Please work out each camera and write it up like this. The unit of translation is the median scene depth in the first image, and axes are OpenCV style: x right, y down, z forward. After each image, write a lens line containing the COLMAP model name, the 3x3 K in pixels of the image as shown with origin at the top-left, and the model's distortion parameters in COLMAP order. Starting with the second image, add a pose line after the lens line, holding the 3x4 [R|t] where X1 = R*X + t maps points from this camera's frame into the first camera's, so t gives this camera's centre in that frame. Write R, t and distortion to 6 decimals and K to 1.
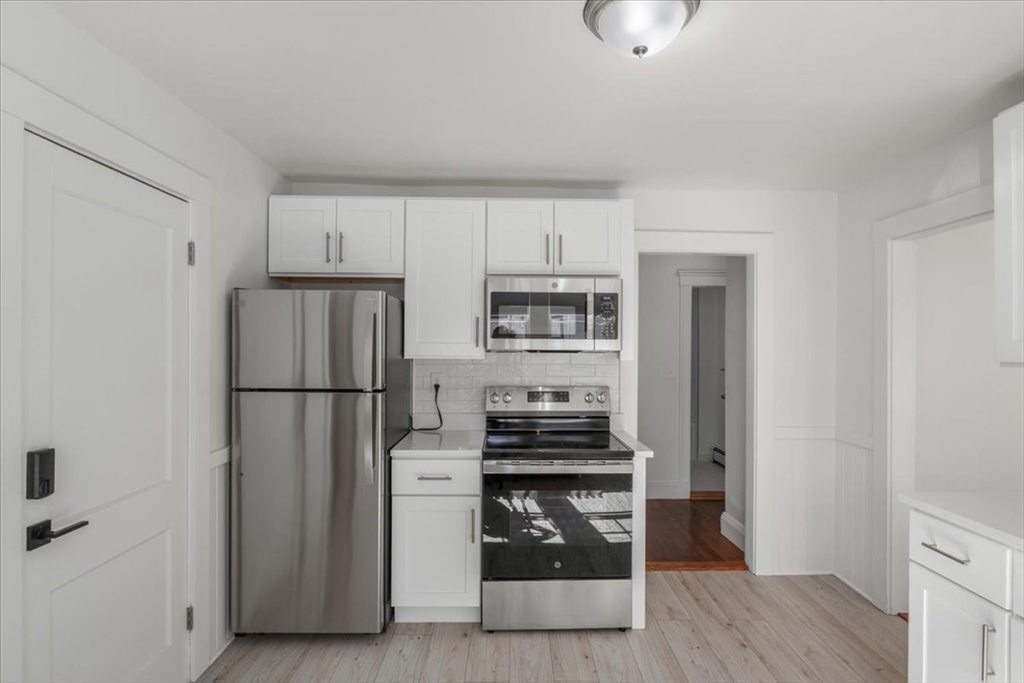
lens RADIAL K [[515.8, 0, 518.5], [0, 515.8, 335.3], [0, 0, 1]] dist [-0.006320, 0.000652]
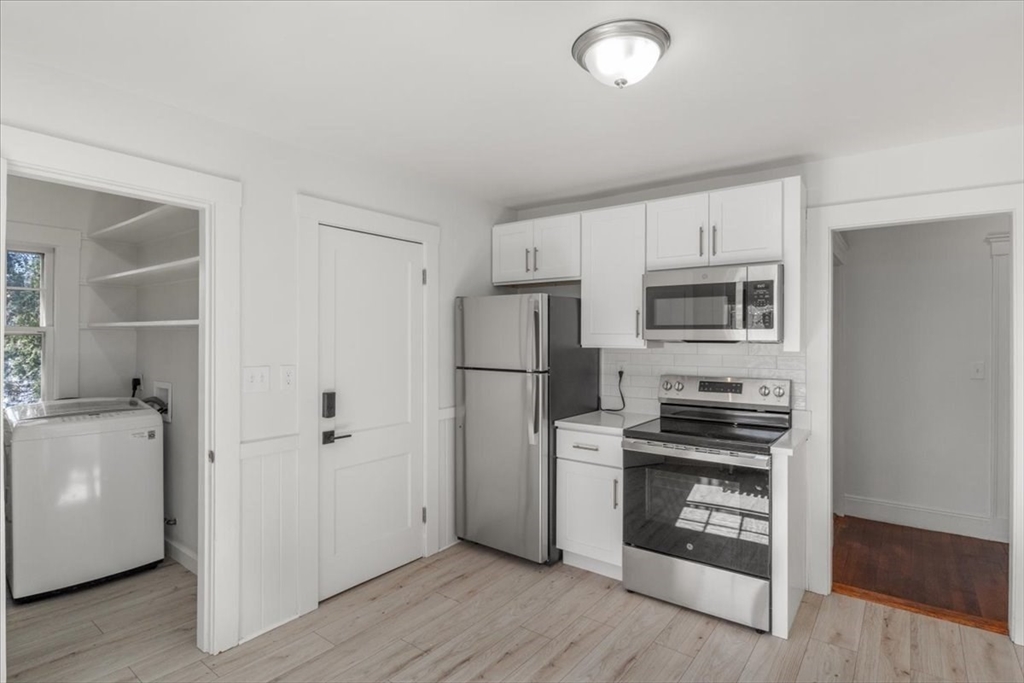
lens RADIAL K [[523.3, 0, 515.0], [0, 523.3, 324.5], [0, 0, 1]] dist [-0.003107, -0.000330]
pose [[0.784161, -0.018202, -0.620290, 0.412041], [0.014265, 0.999834, -0.011306, 0.003723], [0.620393, 0.000017, 0.784291, -0.042031]]
